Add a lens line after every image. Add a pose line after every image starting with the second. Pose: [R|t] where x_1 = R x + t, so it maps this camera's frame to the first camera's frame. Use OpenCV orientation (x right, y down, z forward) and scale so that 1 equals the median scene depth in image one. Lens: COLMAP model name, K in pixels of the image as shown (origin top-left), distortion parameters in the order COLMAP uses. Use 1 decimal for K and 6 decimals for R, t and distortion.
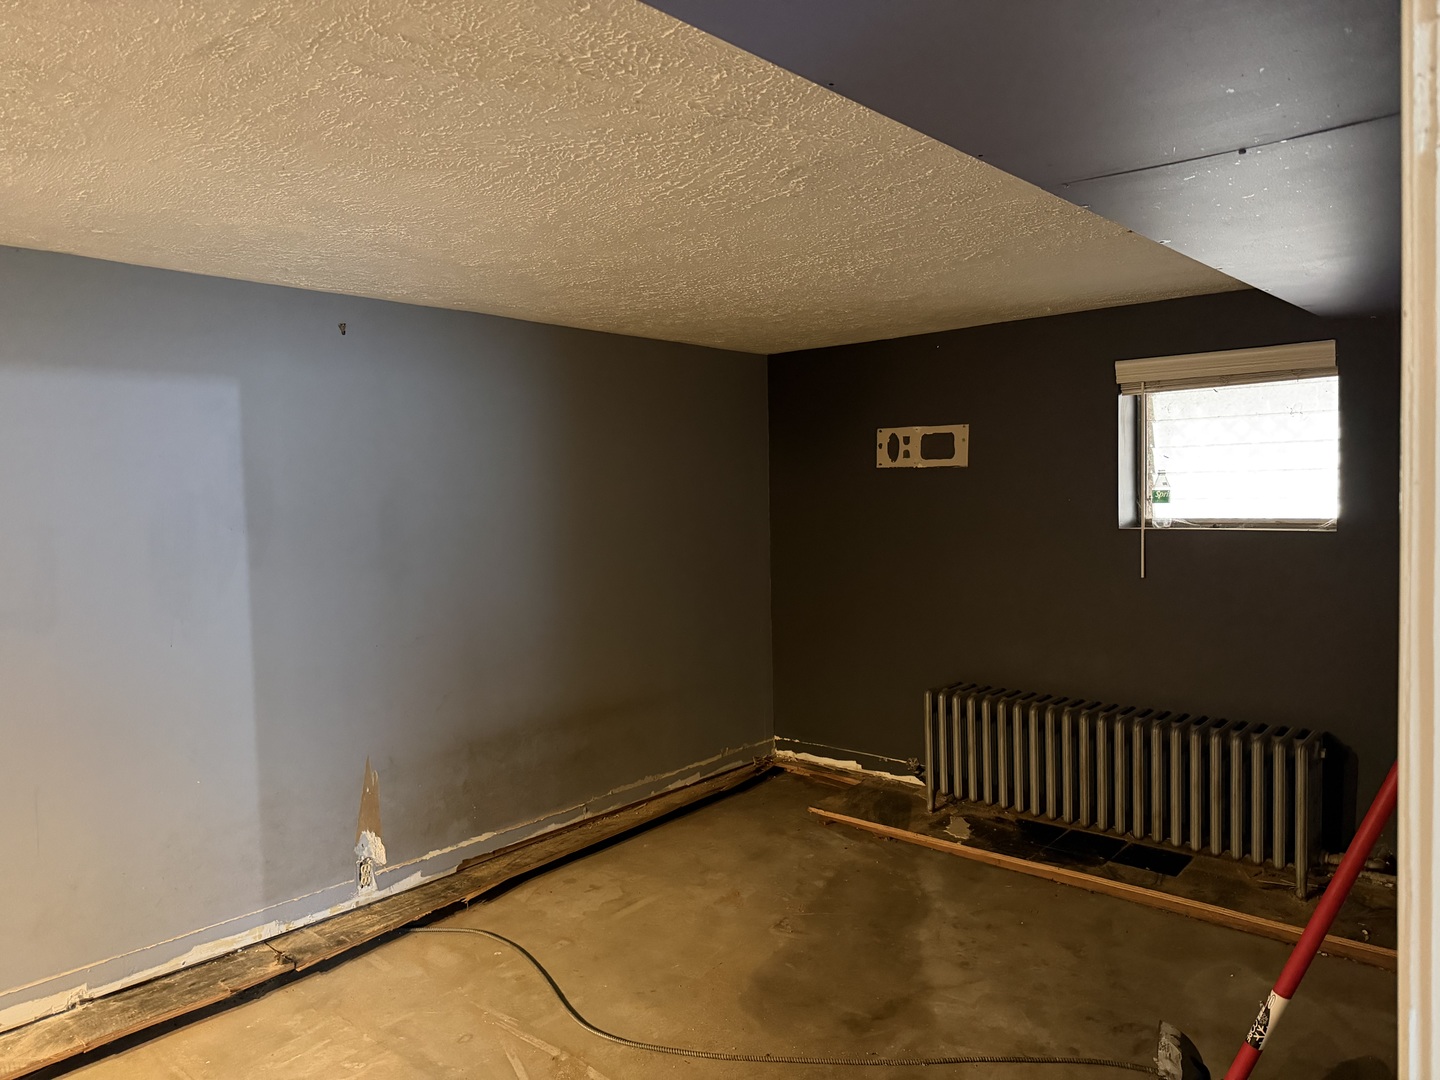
lens RADIAL K [[1014.3, 0, 700.2], [0, 1014.3, 530.6], [0, 0, 1]] dist [0.079517, -0.137102]
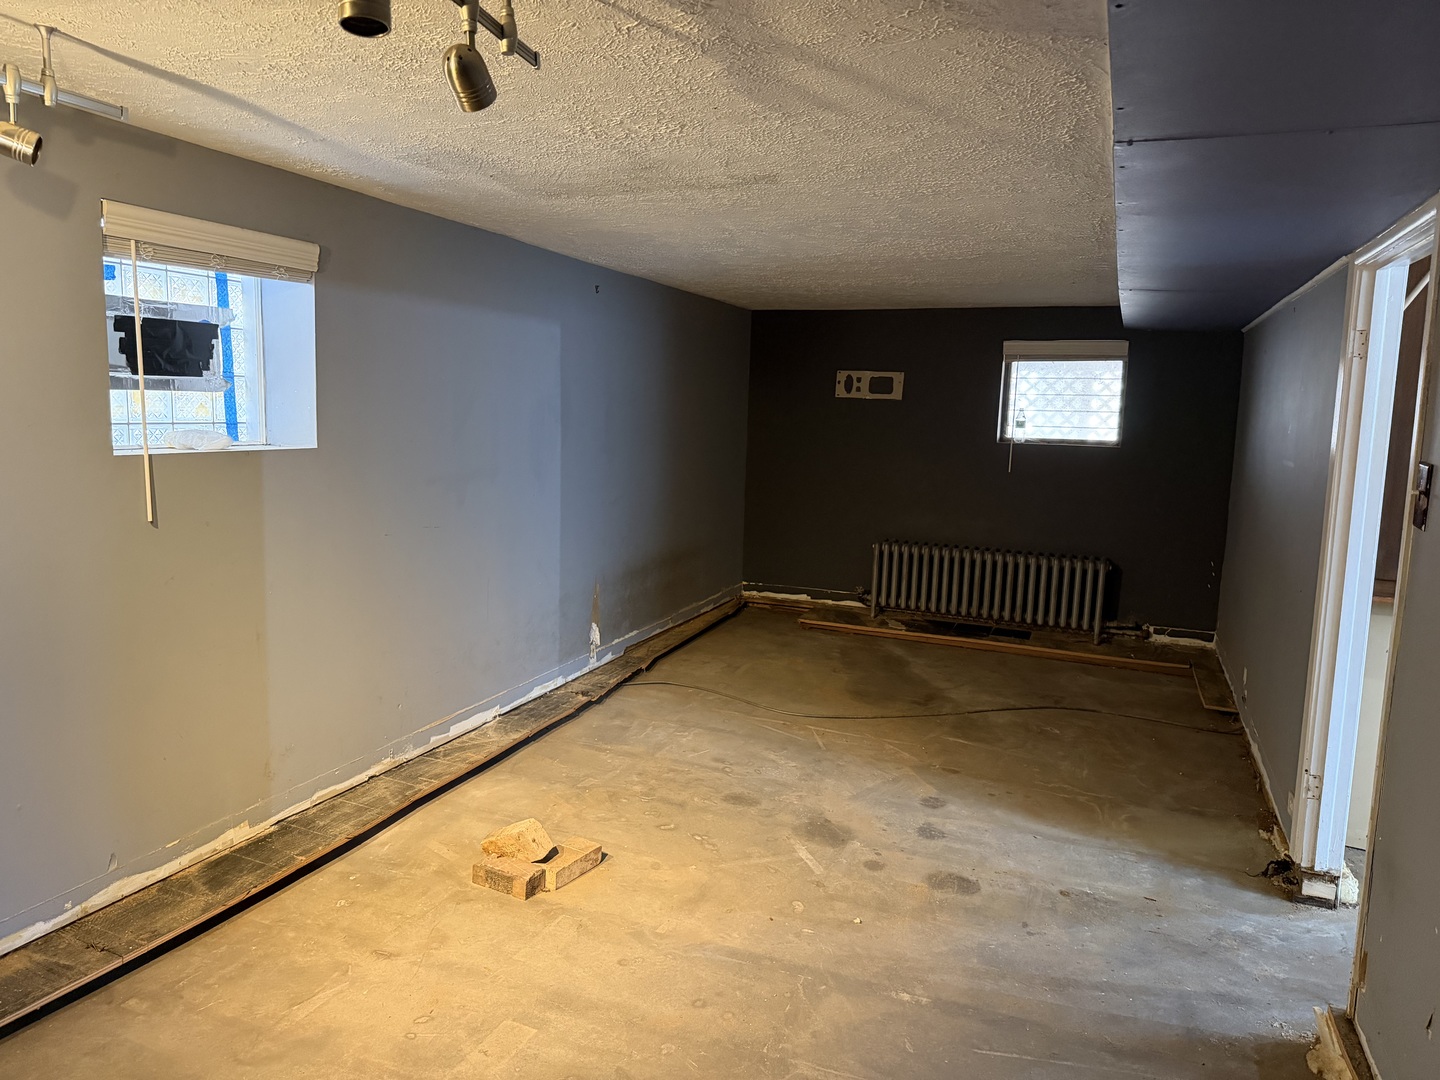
lens RADIAL K [[995.5, 0, 720.0], [0, 995.5, 540.0], [0, 0, 1]] dist [0.105297, -0.141720]
pose [[0.938232, 0.003886, 0.345984, -0.579449], [-0.035734, 0.995678, 0.085718, 0.031973], [-0.344156, -0.092787, 0.934316, -0.384963]]
